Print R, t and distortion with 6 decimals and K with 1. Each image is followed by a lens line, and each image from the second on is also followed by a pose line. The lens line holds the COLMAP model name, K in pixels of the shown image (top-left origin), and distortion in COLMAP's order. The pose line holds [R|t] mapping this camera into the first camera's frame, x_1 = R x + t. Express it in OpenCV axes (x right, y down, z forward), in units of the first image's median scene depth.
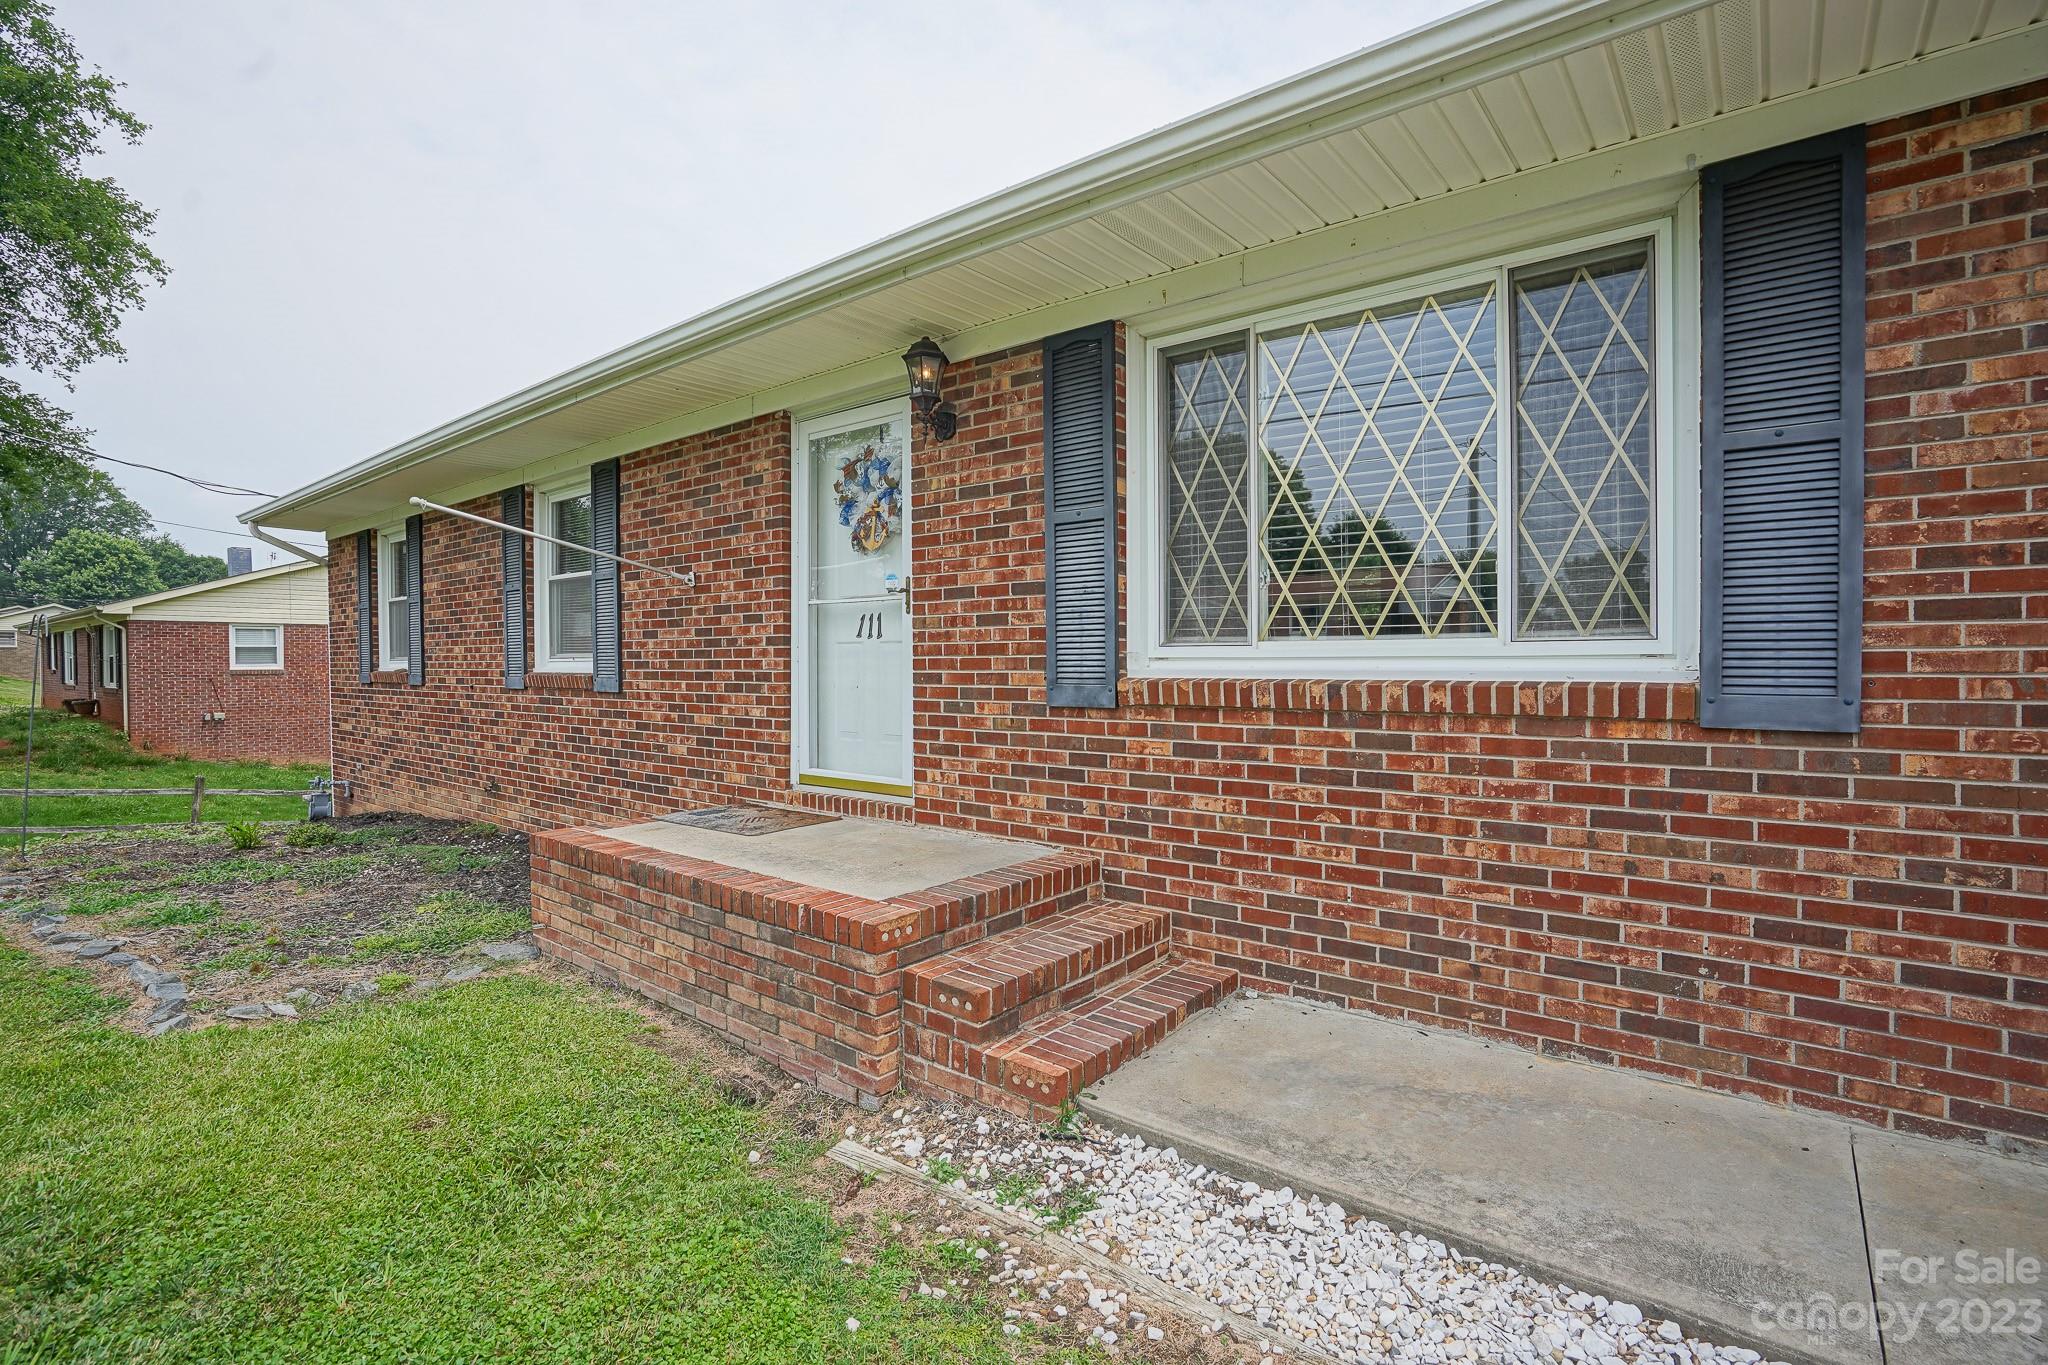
lens RADIAL K [[958.0, 0, 1024.8], [0, 958.0, 674.5], [0, 0, 1]] dist [-0.066803, 0.029630]
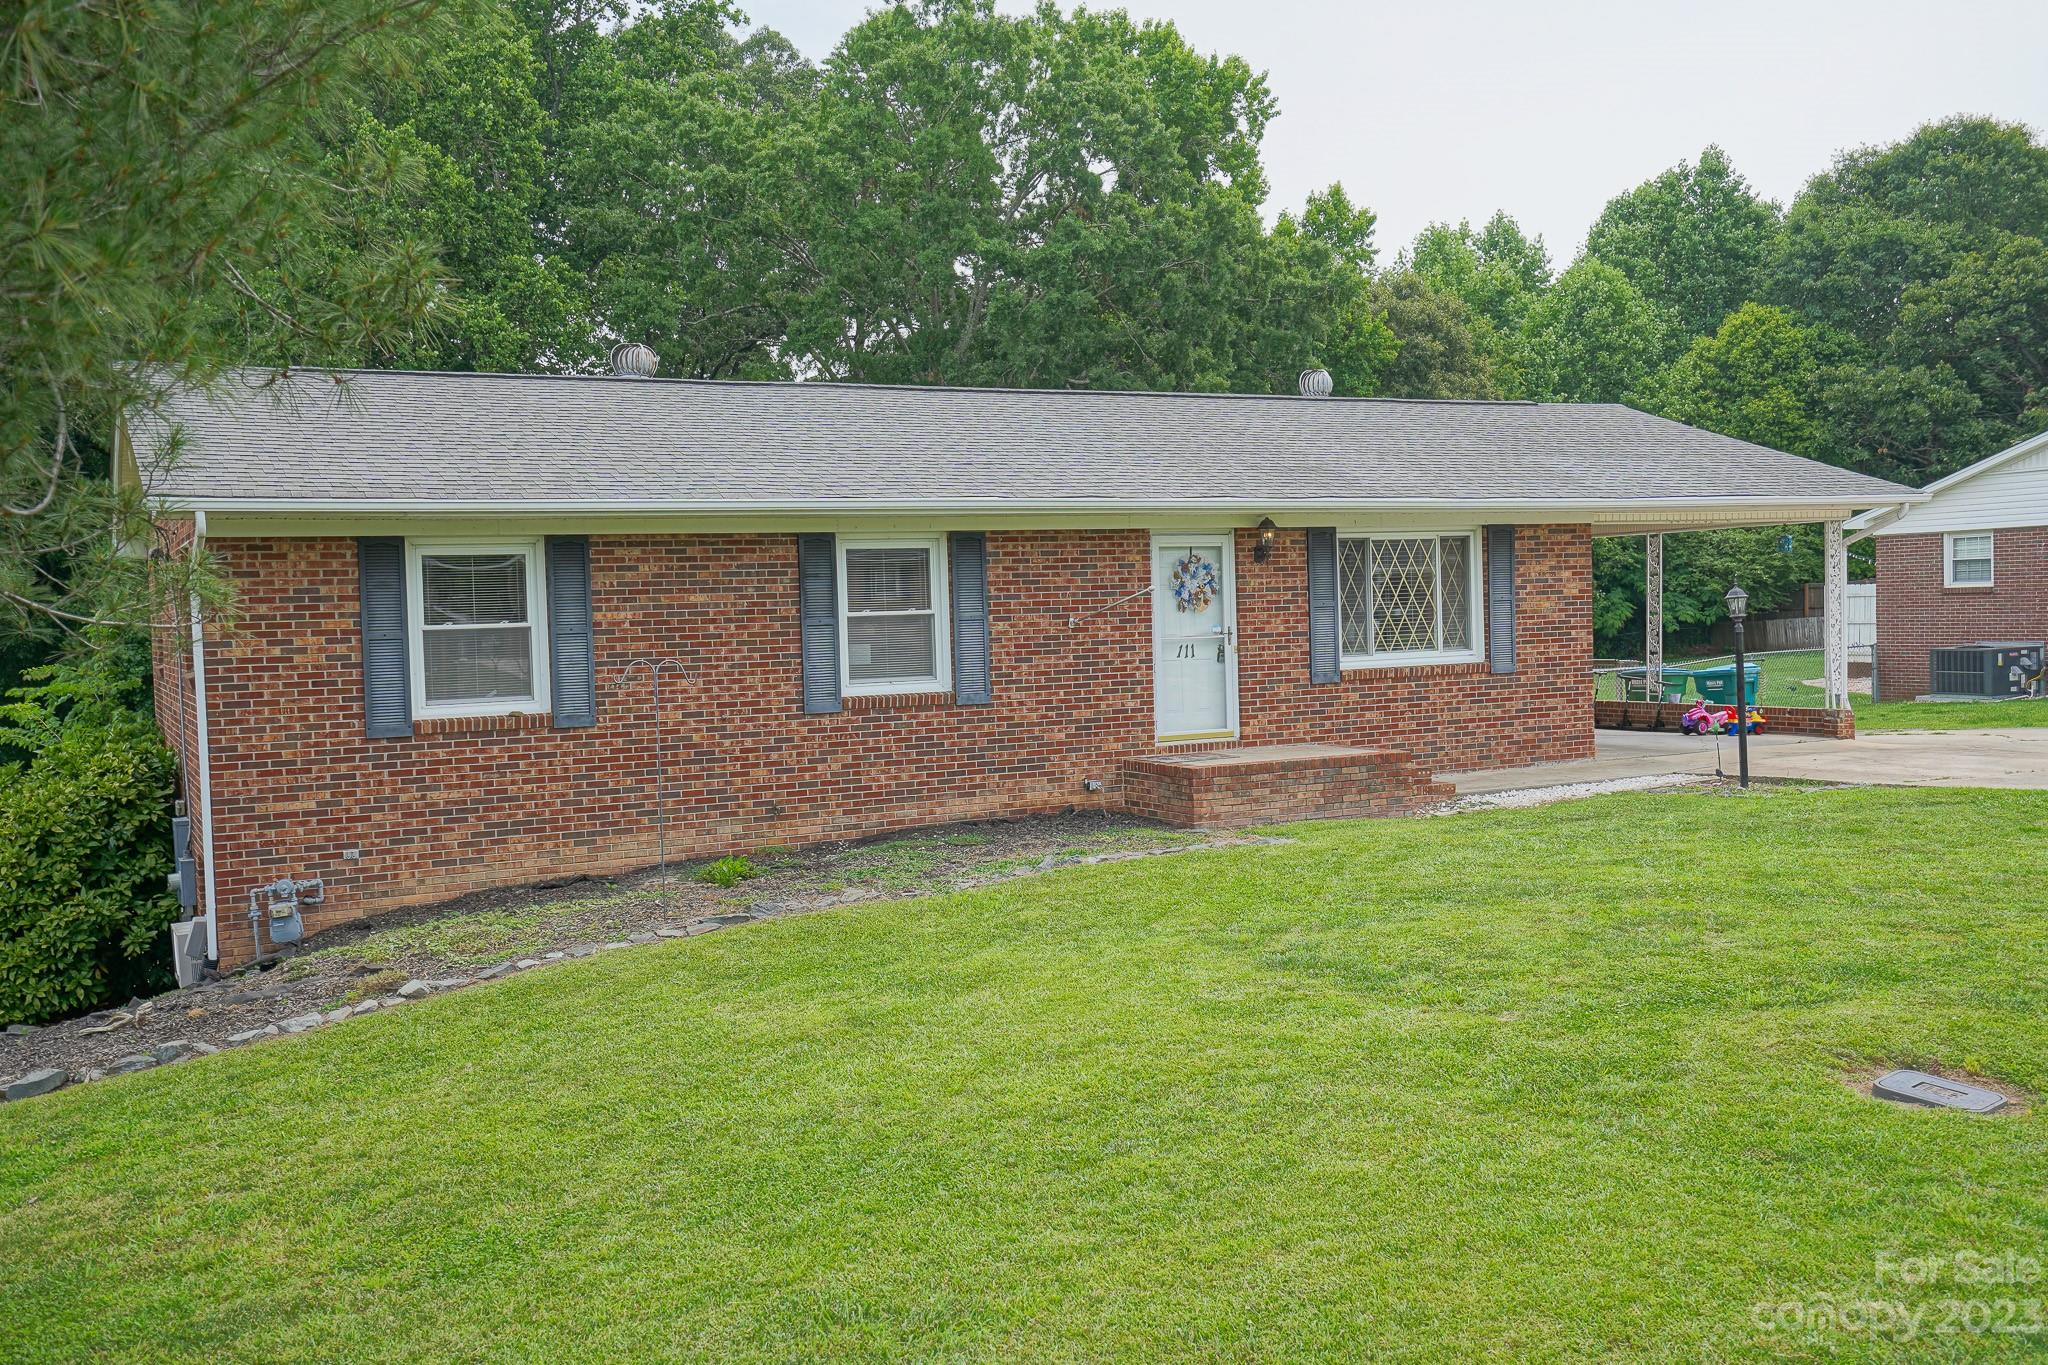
lens RADIAL K [[1888.9, 0, 1024.0], [0, 1888.9, 682.5], [0, 0, 1]] dist [0.103134, 0.006872]
pose [[0.392764, -0.043840, 0.918594, -3.738471], [0.044252, 0.998607, 0.028738, -0.112087], [-0.918574, 0.029362, 0.394157, -0.153115]]
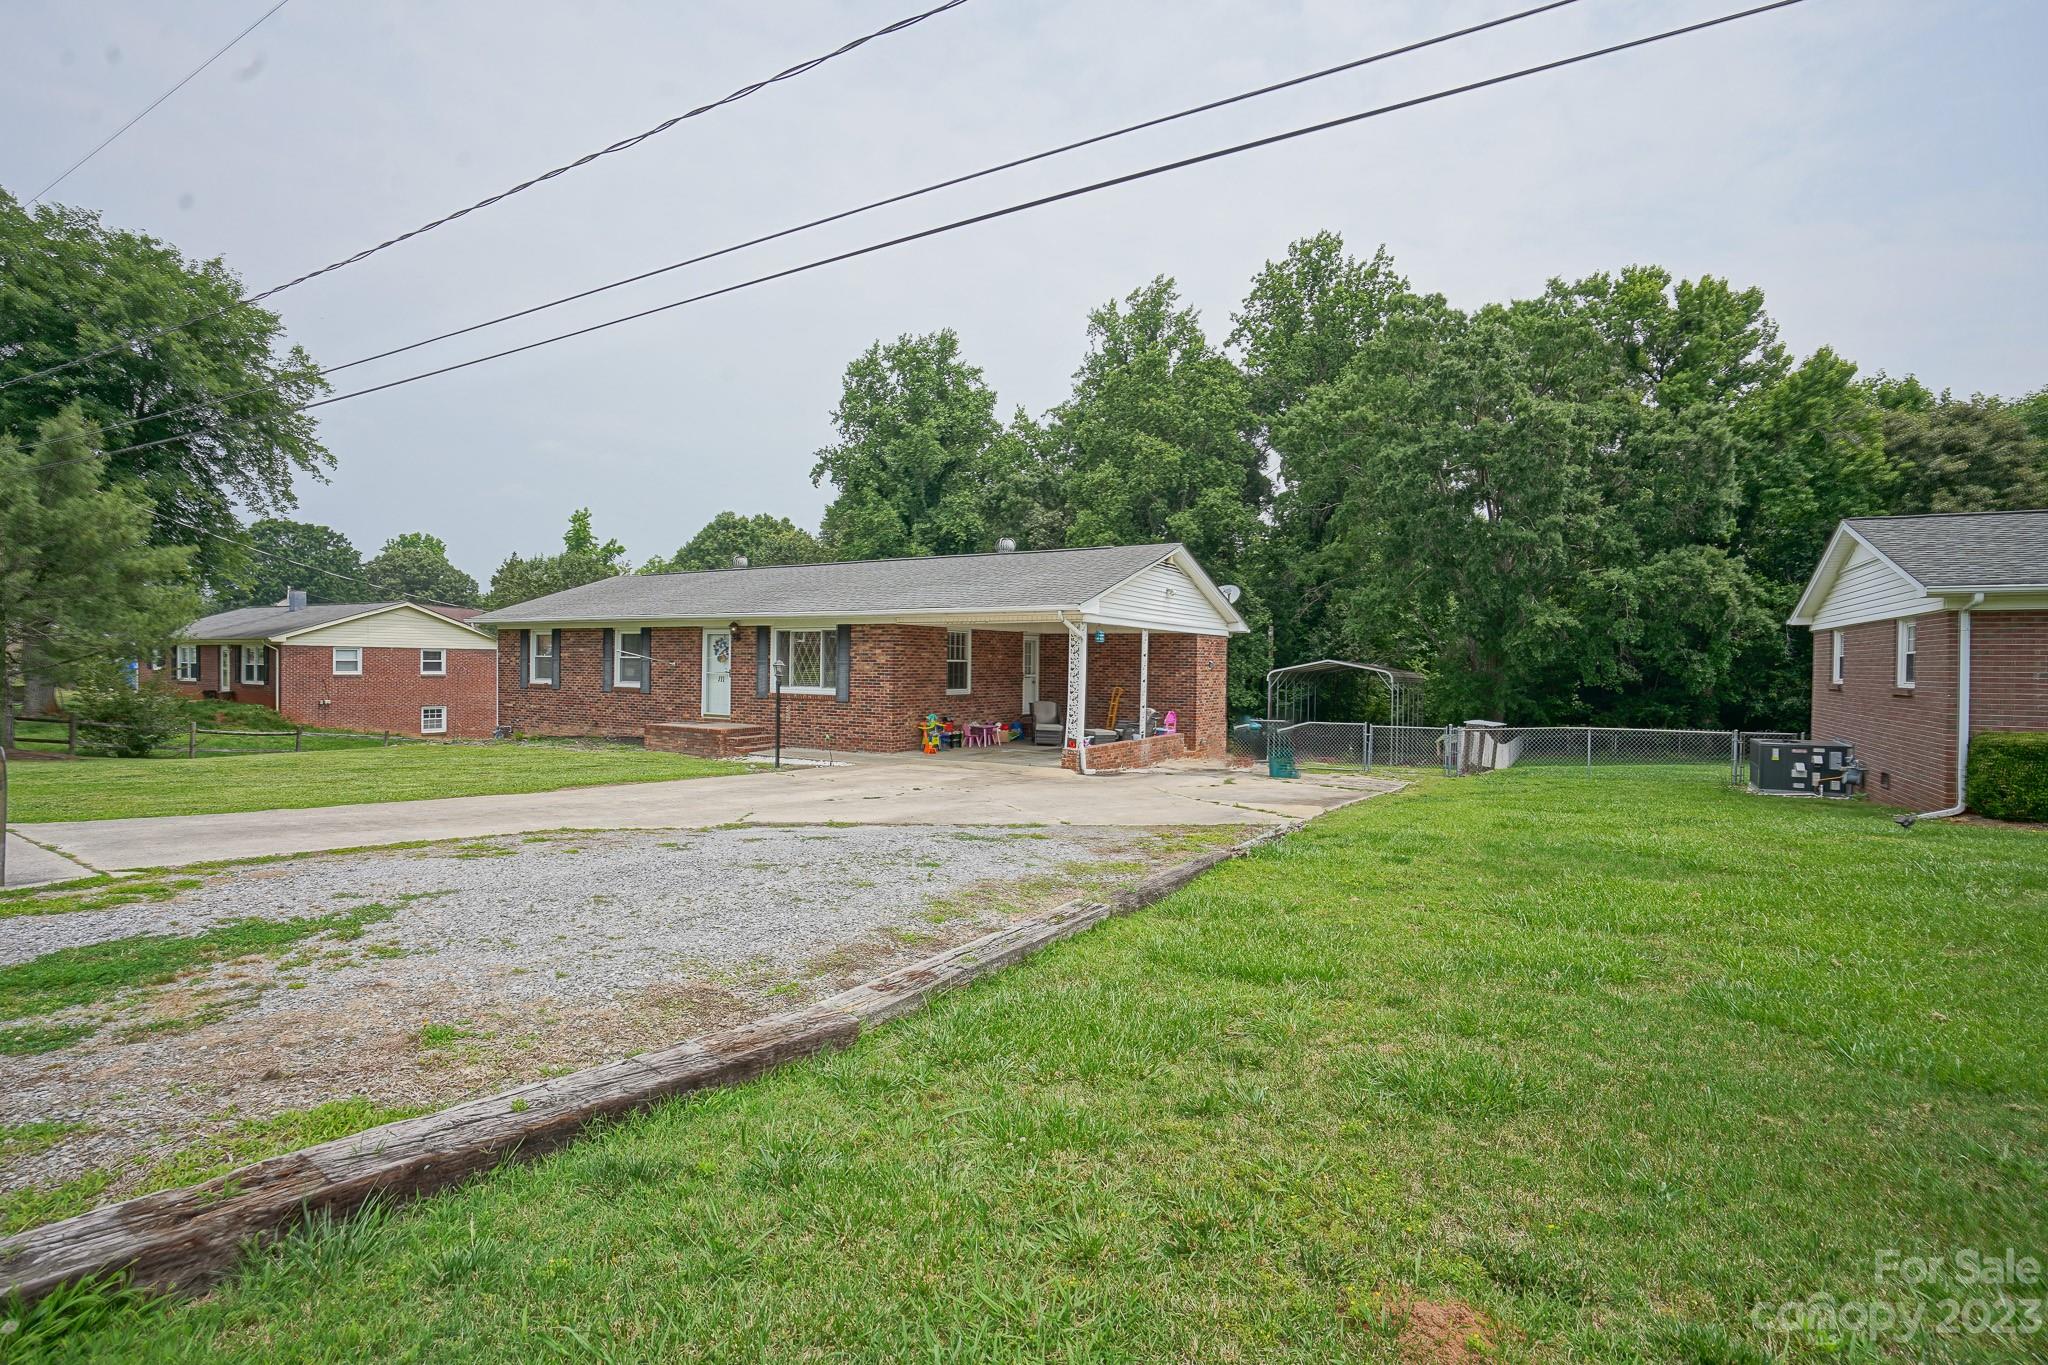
lens RADIAL K [[958.0, 0, 1024.8], [0, 958.0, 674.5], [0, 0, 1]] dist [-0.066803, 0.029630]
pose [[0.990573, 0.016719, 0.135961, 0.620292], [-0.016229, 0.999857, -0.004716, -0.074624], [-0.136020, 0.002465, 0.990703, -3.496574]]
